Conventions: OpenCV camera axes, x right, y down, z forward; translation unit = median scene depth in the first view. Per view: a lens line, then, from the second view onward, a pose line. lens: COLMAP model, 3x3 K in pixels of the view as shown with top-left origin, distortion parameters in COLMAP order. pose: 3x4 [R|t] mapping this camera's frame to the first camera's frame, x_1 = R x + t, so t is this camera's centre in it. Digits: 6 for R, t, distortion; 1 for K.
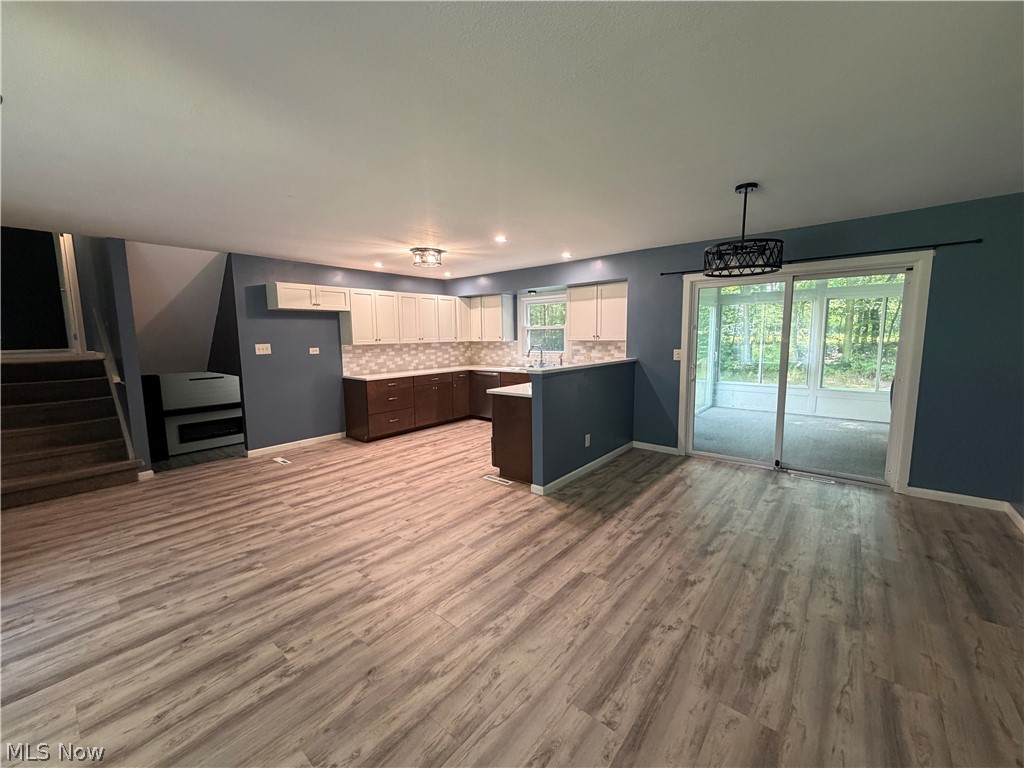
lens RADIAL K [[408.1, 0, 509.6], [0, 408.1, 383.4], [0, 0, 1]] dist [-0.000516, 0.000130]
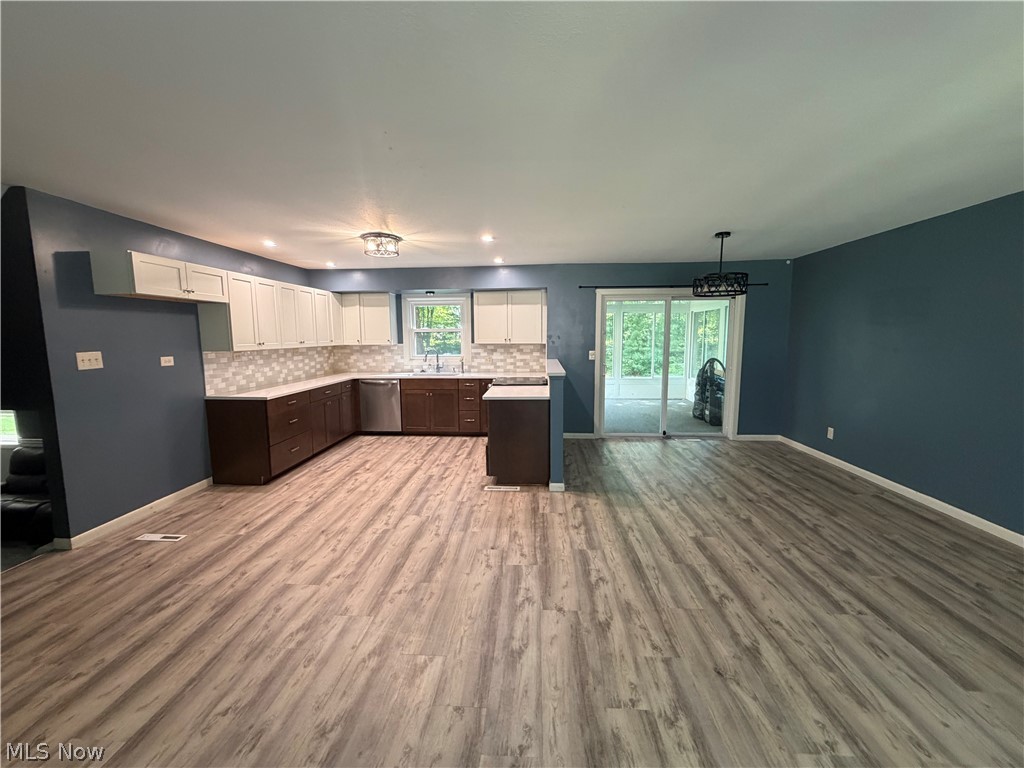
lens RADIAL K [[408.1, 0, 509.6], [0, 408.1, 383.4], [0, 0, 1]] dist [-0.000516, 0.000130]
pose [[0.806507, -0.061532, 0.588013, -0.494700], [0.065516, 0.997745, 0.014547, -0.021106], [-0.587583, 0.026792, 0.808720, 0.177167]]
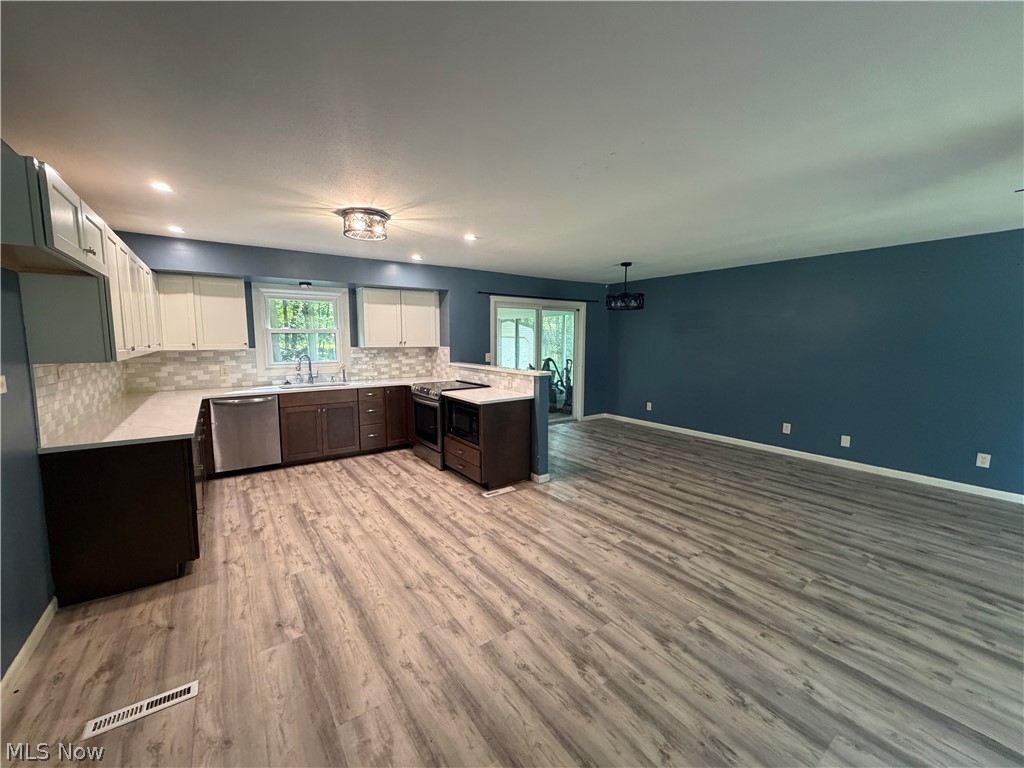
lens RADIAL K [[408.1, 0, 509.6], [0, 408.1, 383.4], [0, 0, 1]] dist [-0.000516, 0.000130]
pose [[0.250319, -0.093117, 0.963675, -0.806561], [0.109471, 0.991703, 0.067389, -0.068422], [-0.961955, 0.088626, 0.258435, 0.616182]]
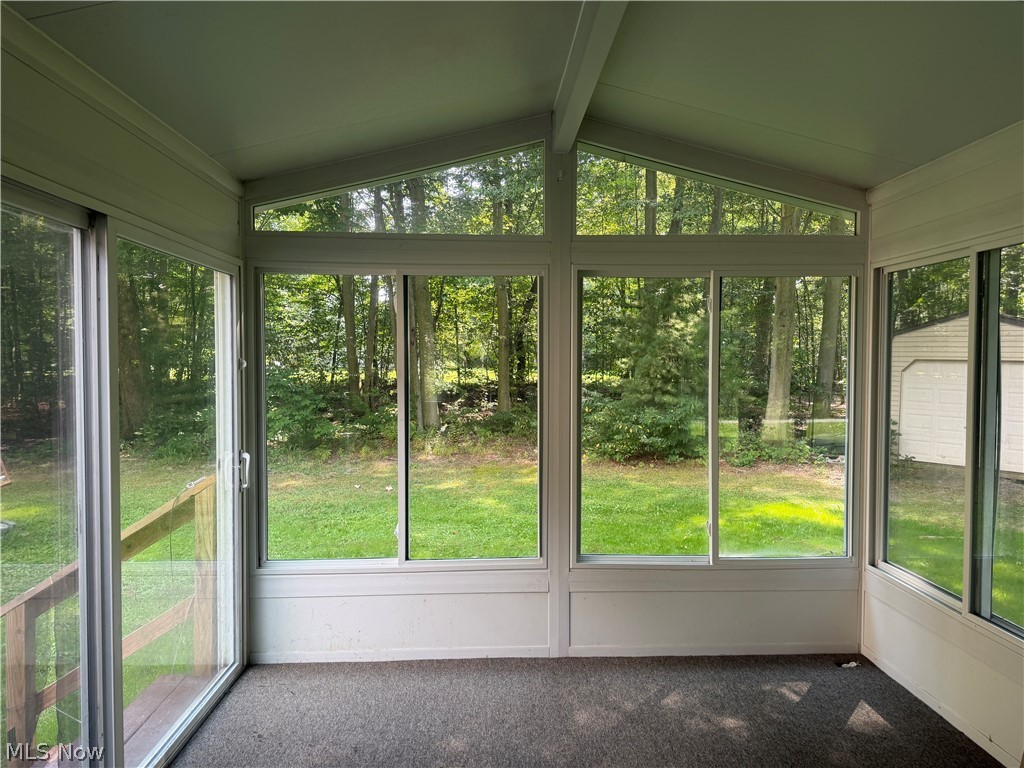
lens RADIAL K [[729.0, 0, 512.0], [0, 729.0, 384.0], [0, 0, 1]] dist [0.097337, -0.143358]
pose [[0.740332, -0.007923, 0.672195, 0.505778], [0.071433, 0.995196, -0.066944, -0.122738], [-0.668436, 0.097578, 0.737341, 0.866552]]
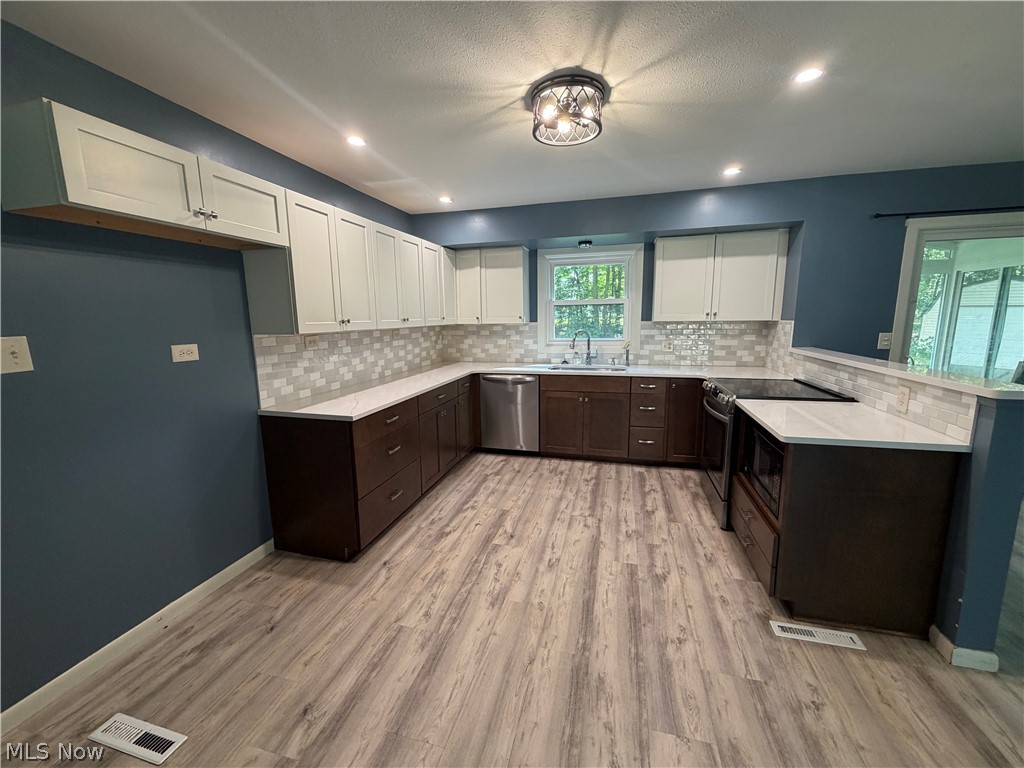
lens RADIAL K [[408.1, 0, 509.6], [0, 408.1, 383.4], [0, 0, 1]] dist [-0.000516, 0.000130]
pose [[0.906988, -0.067553, 0.415703, -0.433837], [0.051224, 0.997419, 0.050321, -0.066093], [-0.418029, -0.024346, 0.908107, 0.648658]]
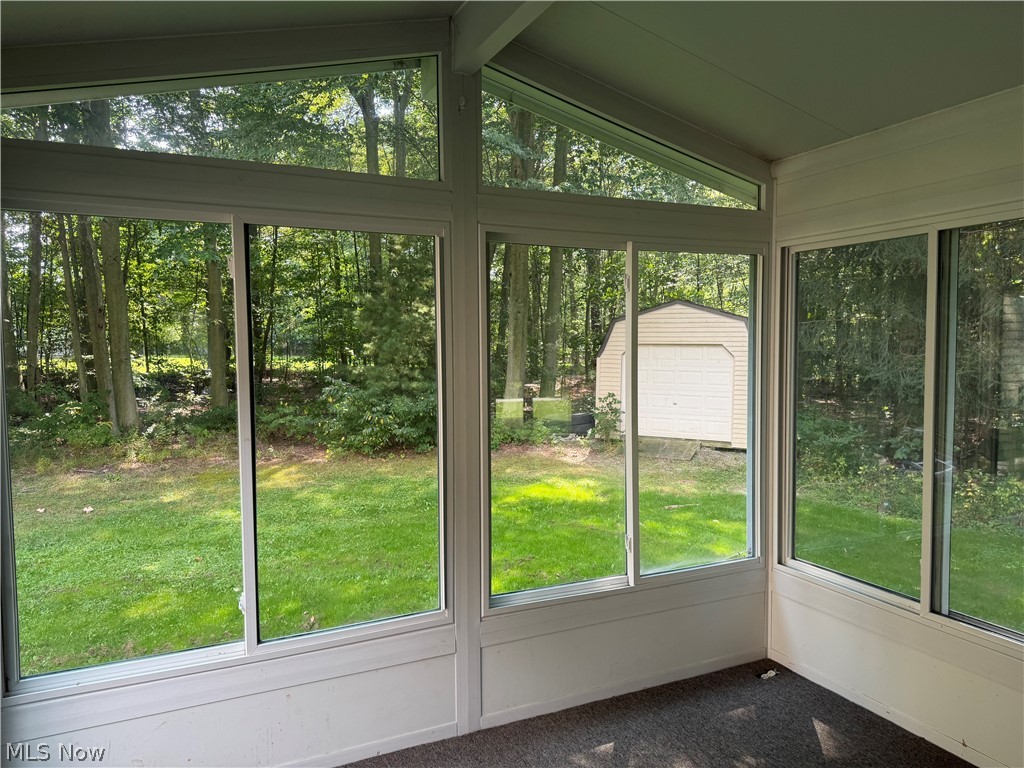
lens RADIAL K [[729.0, 0, 512.0], [0, 729.0, 384.0], [0, 0, 1]] dist [0.097337, -0.143358]
pose [[0.416223, -0.039667, 0.908397, 0.539008], [0.112927, 0.993568, -0.008357, -0.158306], [-0.902223, 0.106061, 0.418025, 1.117018]]
